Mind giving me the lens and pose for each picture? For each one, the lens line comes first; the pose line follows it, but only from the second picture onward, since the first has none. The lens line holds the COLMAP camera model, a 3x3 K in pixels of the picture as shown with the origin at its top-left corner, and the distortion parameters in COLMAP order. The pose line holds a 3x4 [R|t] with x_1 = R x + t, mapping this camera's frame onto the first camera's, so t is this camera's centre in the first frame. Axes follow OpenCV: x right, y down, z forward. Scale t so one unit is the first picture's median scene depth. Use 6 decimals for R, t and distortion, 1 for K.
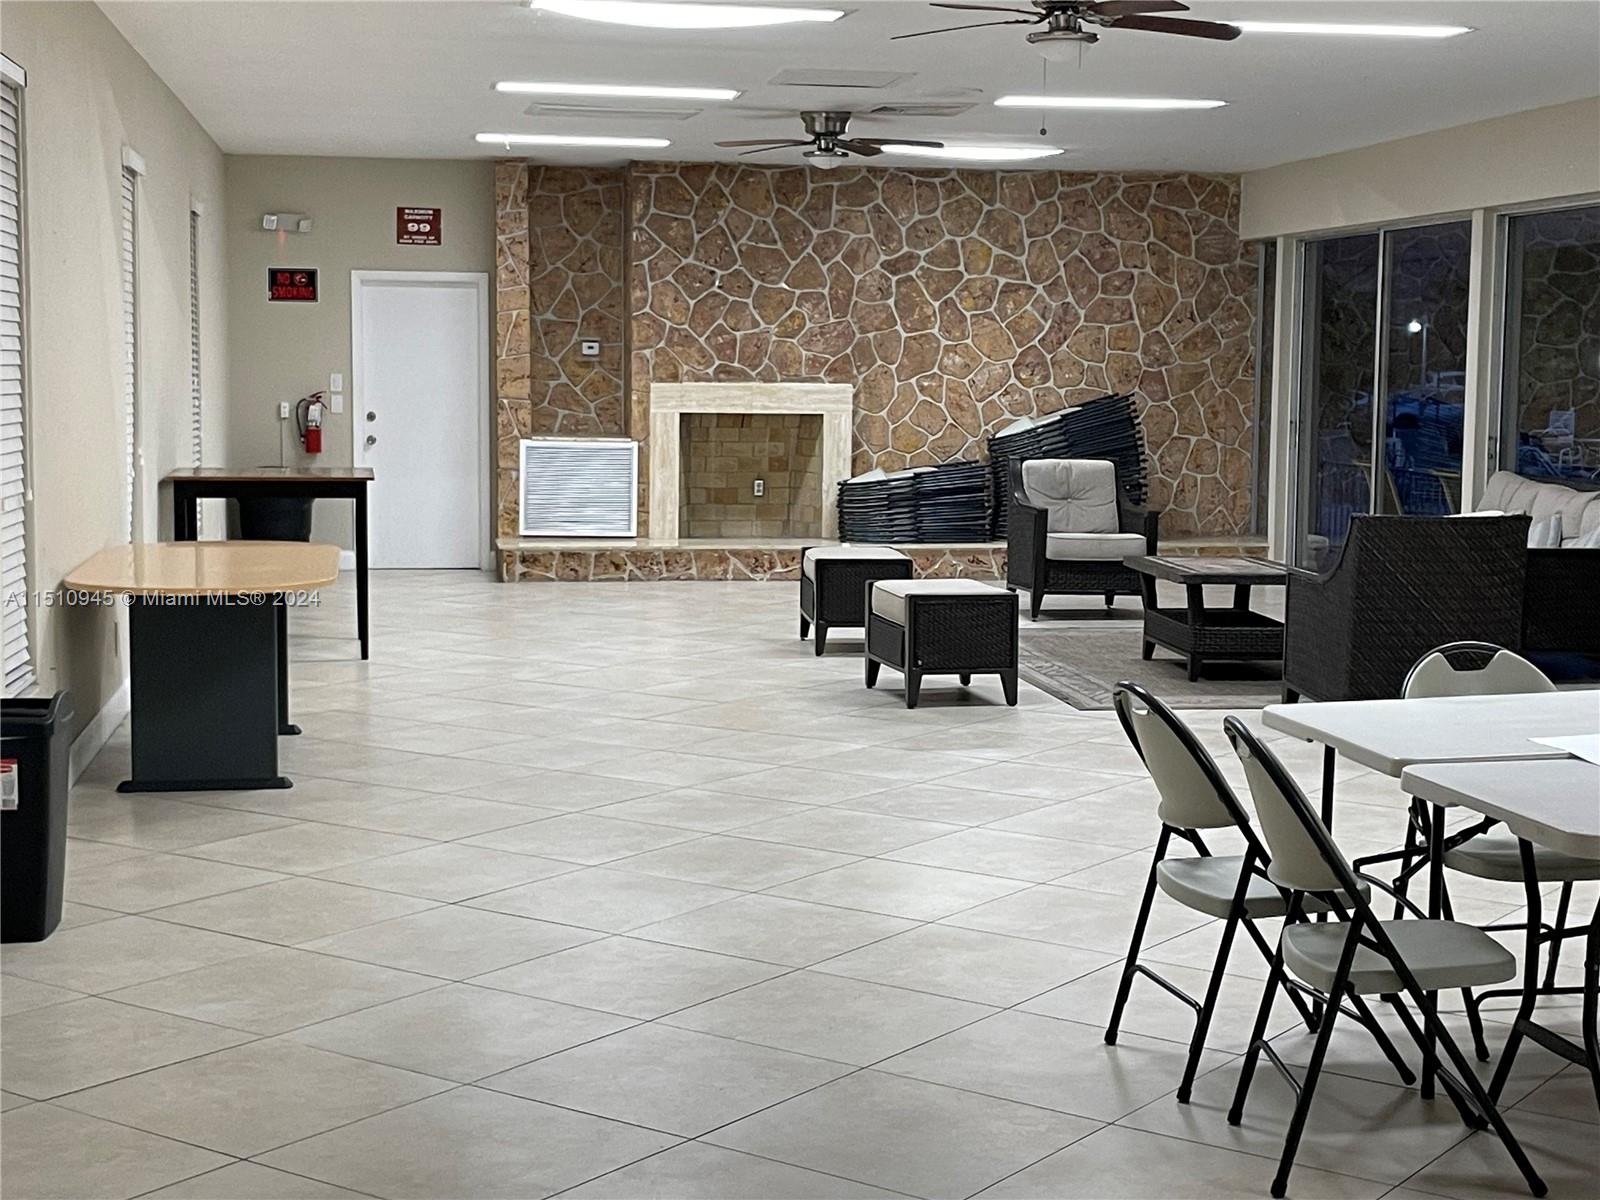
lens RADIAL K [[2465.4, 0, 800.0], [0, 2465.4, 600.0], [0, 0, 1]] dist [0.108435, -0.210071]
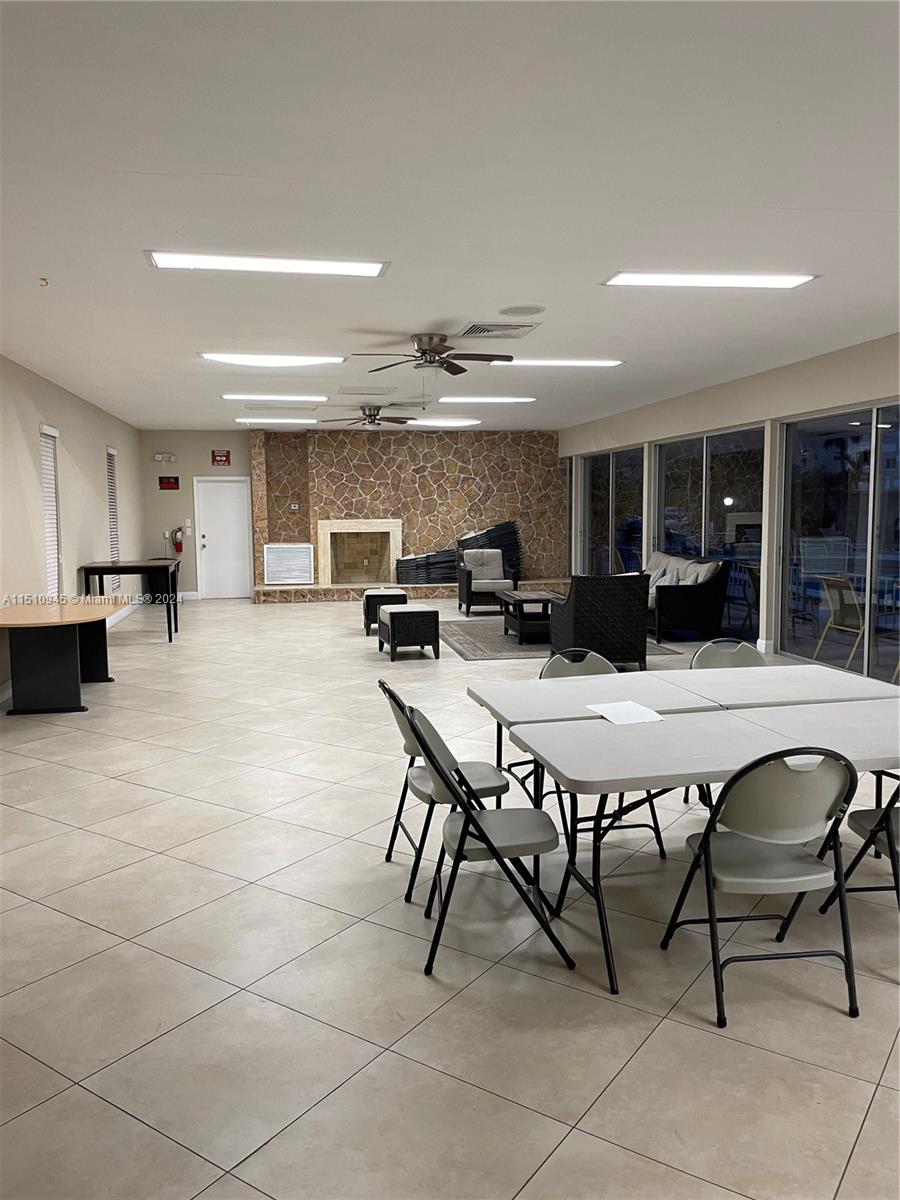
lens RADIAL K [[907.4, 0, 450.0], [0, 907.4, 600.0], [0, 0, 1]] dist [0.098611, -0.129177]
pose [[0.999764, -0.021114, 0.005185, 0.064141], [0.021086, 0.999763, 0.005398, -0.011460], [-0.005298, -0.005288, 0.999972, 0.099740]]
